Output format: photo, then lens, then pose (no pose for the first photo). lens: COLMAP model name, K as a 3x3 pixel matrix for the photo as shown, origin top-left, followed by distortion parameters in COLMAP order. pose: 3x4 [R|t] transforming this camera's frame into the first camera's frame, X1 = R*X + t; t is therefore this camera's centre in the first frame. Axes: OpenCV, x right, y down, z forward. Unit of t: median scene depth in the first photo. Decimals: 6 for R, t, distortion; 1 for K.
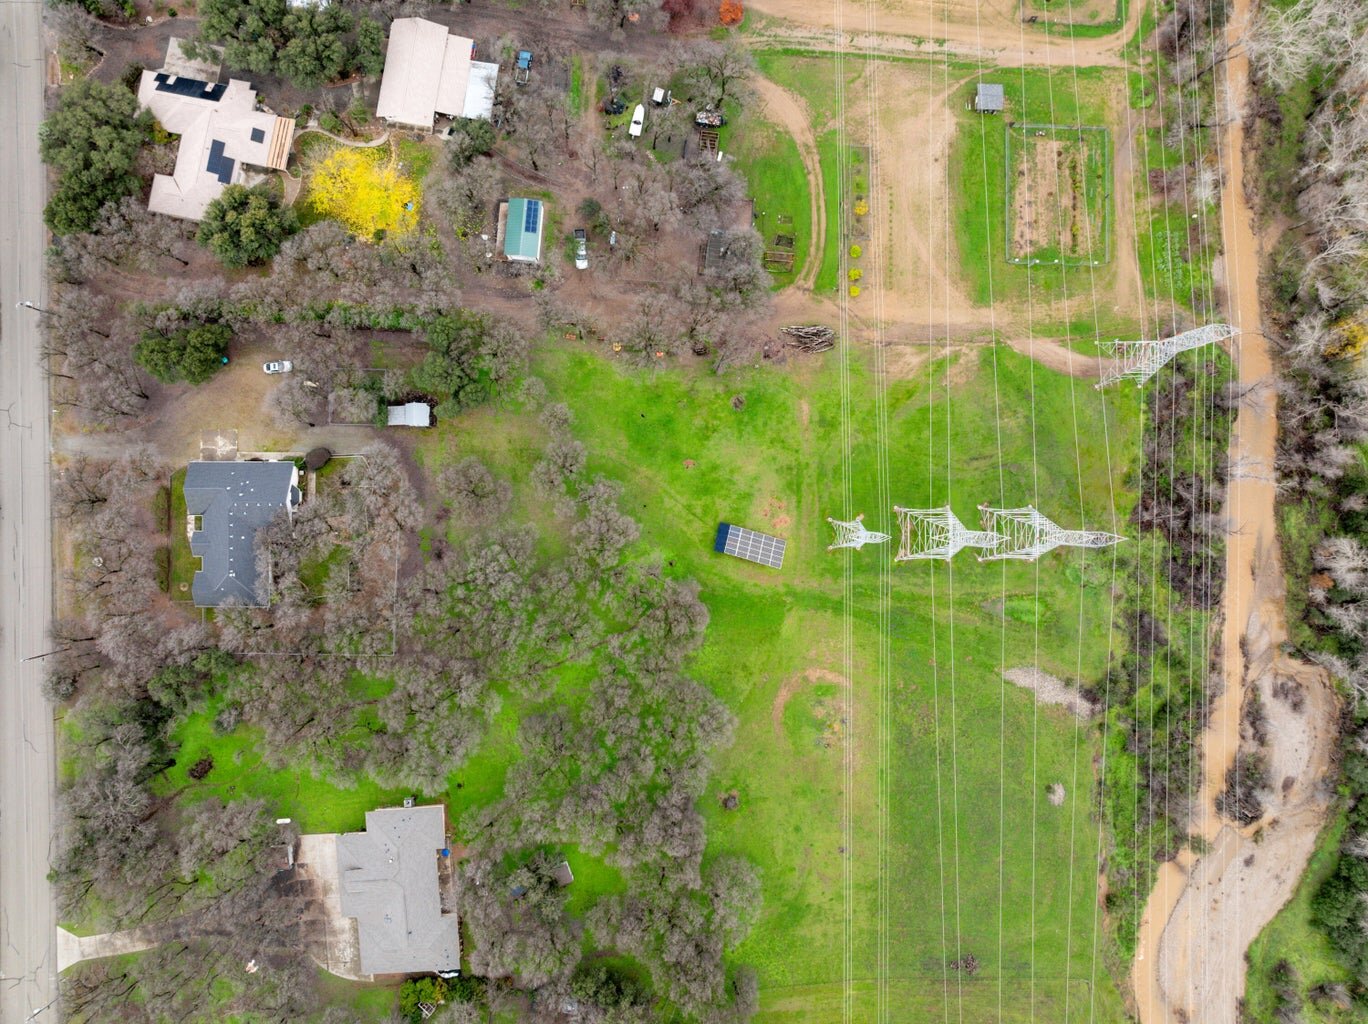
lens RADIAL K [[960.5, 0, 684.0], [0, 960.5, 512.0], [0, 0, 1]] dist [-0.039383, -0.000393]
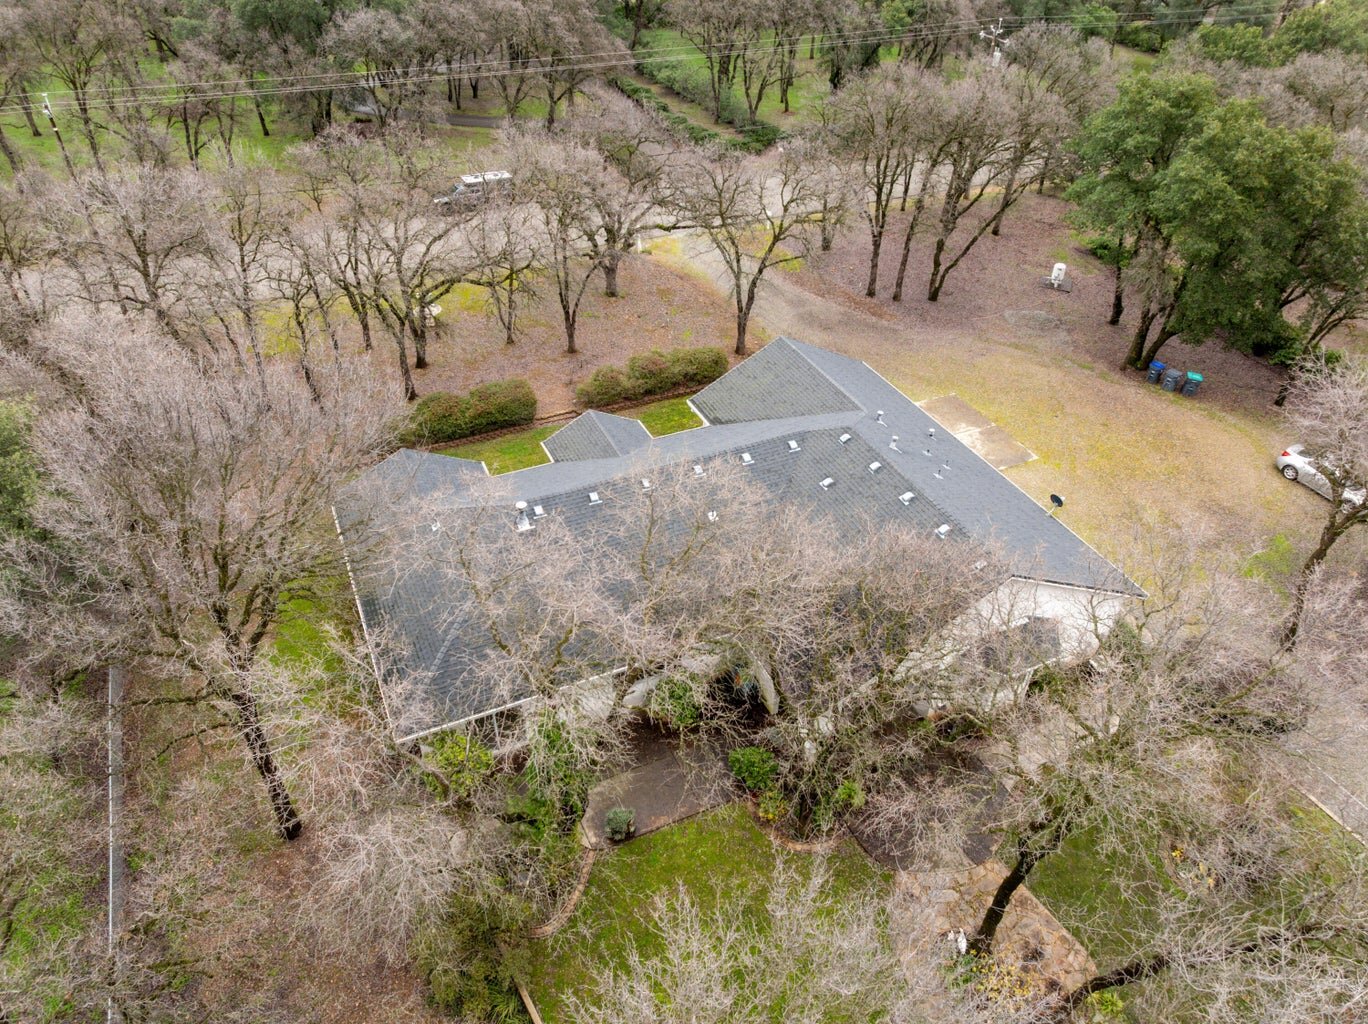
lens RADIAL K [[960.5, 0, 684.0], [0, 960.5, 512.0], [0, 0, 1]] dist [-0.039383, -0.000393]
pose [[0.415902, 0.559346, -0.717048, -0.313727], [-0.909406, 0.253529, -0.329704, 0.098447], [-0.002626, 0.789212, 0.614115, 0.858472]]
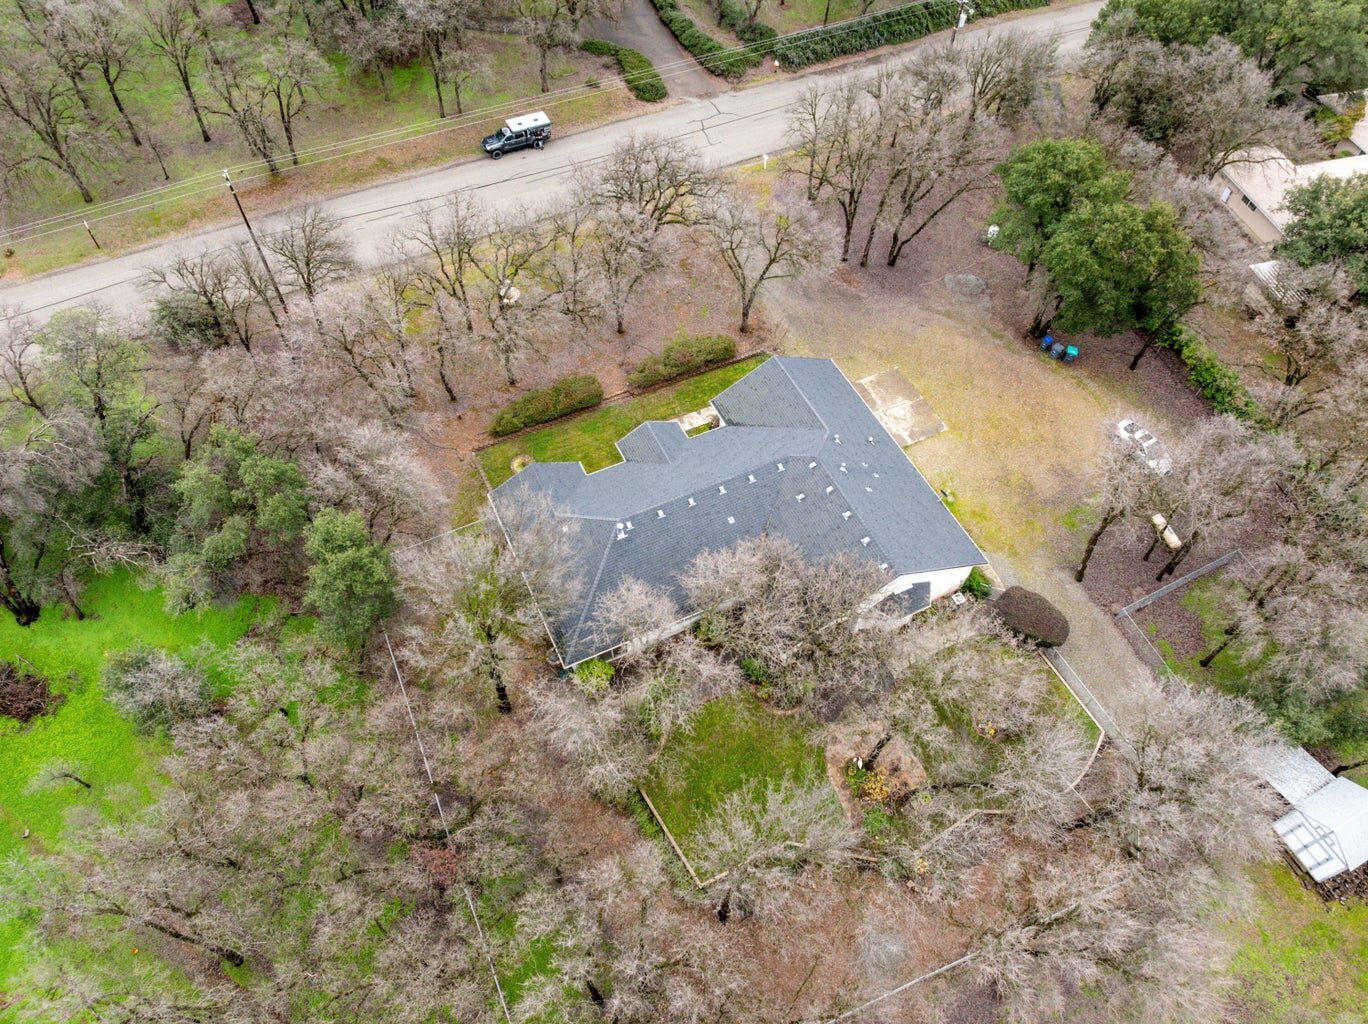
lens RADIAL K [[960.5, 0, 684.0], [0, 960.5, 512.0], [0, 0, 1]] dist [-0.039383, -0.000393]
pose [[0.431753, 0.739107, -0.517021, -0.290839], [-0.901981, 0.350885, -0.251616, 0.125174], [-0.004556, 0.574979, 0.818155, 0.706307]]
